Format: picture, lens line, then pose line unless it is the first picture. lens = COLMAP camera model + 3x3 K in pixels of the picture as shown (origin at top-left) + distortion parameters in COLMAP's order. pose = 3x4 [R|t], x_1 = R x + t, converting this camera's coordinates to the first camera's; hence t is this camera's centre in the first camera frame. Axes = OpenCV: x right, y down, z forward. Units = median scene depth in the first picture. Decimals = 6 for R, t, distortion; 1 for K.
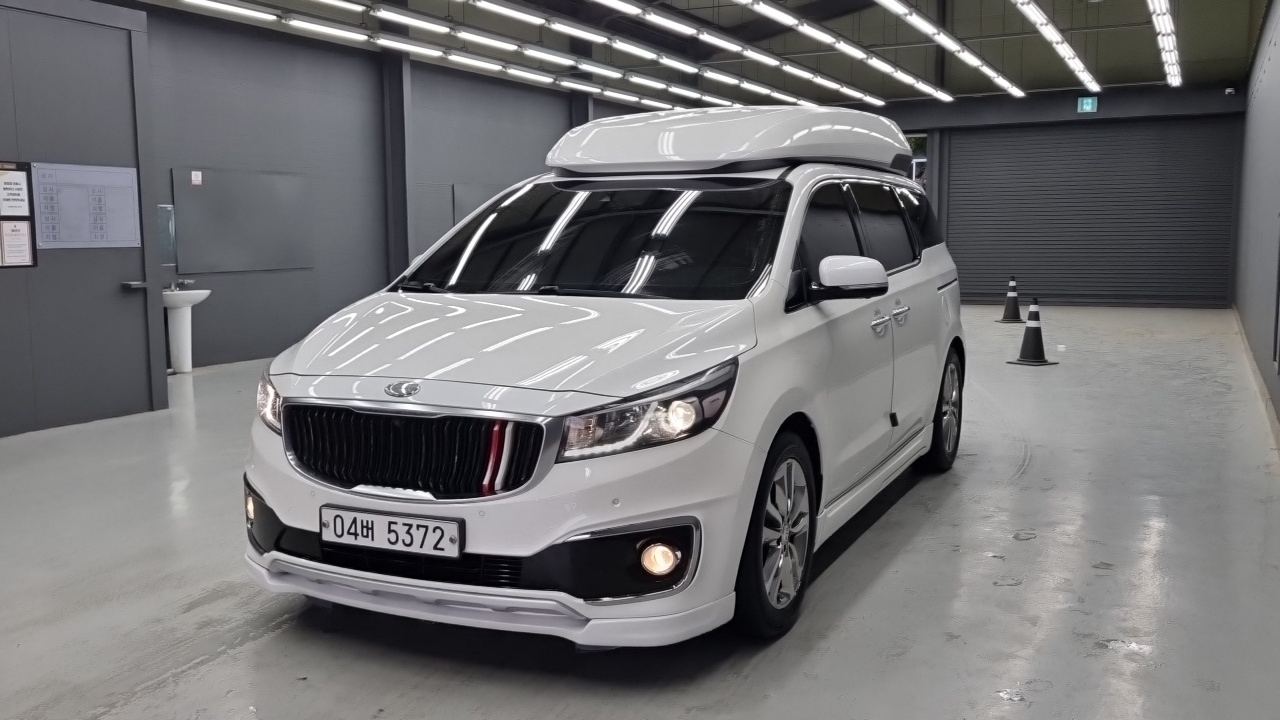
lens RADIAL K [[1162.7, 0, 640.0], [0, 1162.7, 360.0], [0, 0, 1]] dist [0.055374, 0.001105]
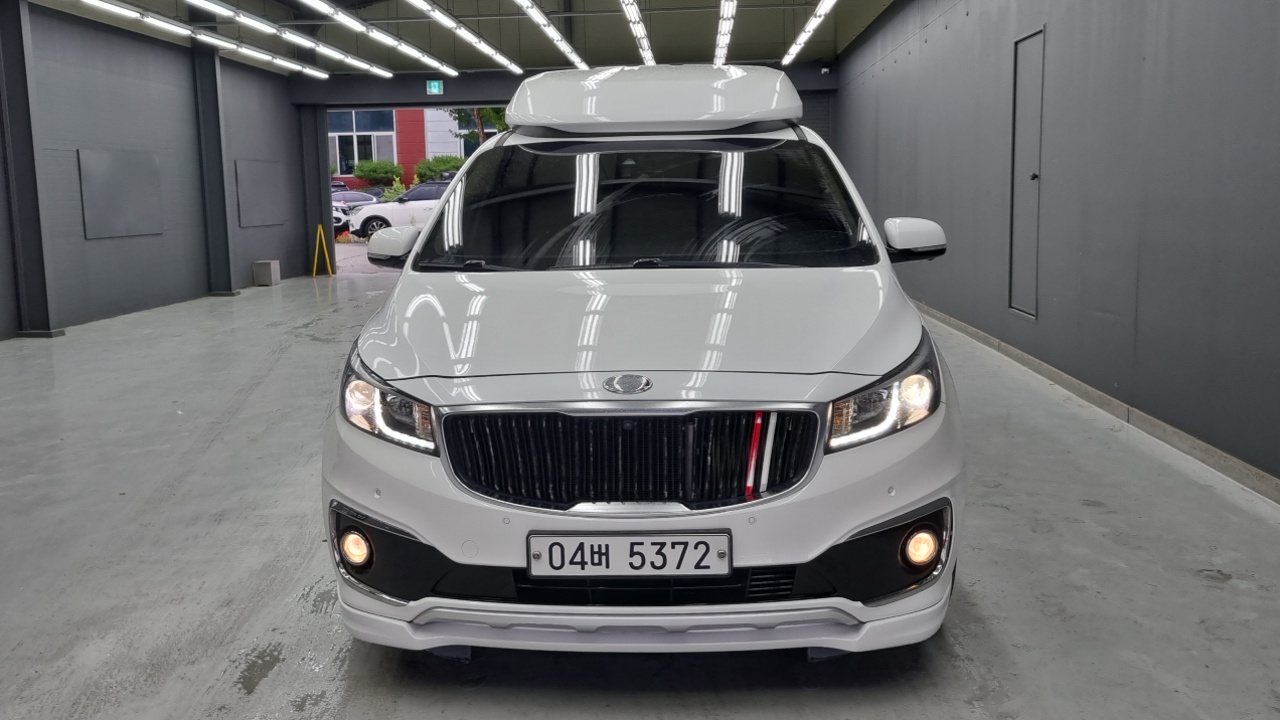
lens RADIAL K [[1162.7, 0, 640.0], [0, 1162.7, 360.0], [0, 0, 1]] dist [0.055374, 0.001105]
pose [[0.925922, -0.066512, 0.371812, -0.507279], [0.057842, 0.997732, 0.034438, -0.021135], [-0.373259, -0.010381, 0.927669, 0.219112]]
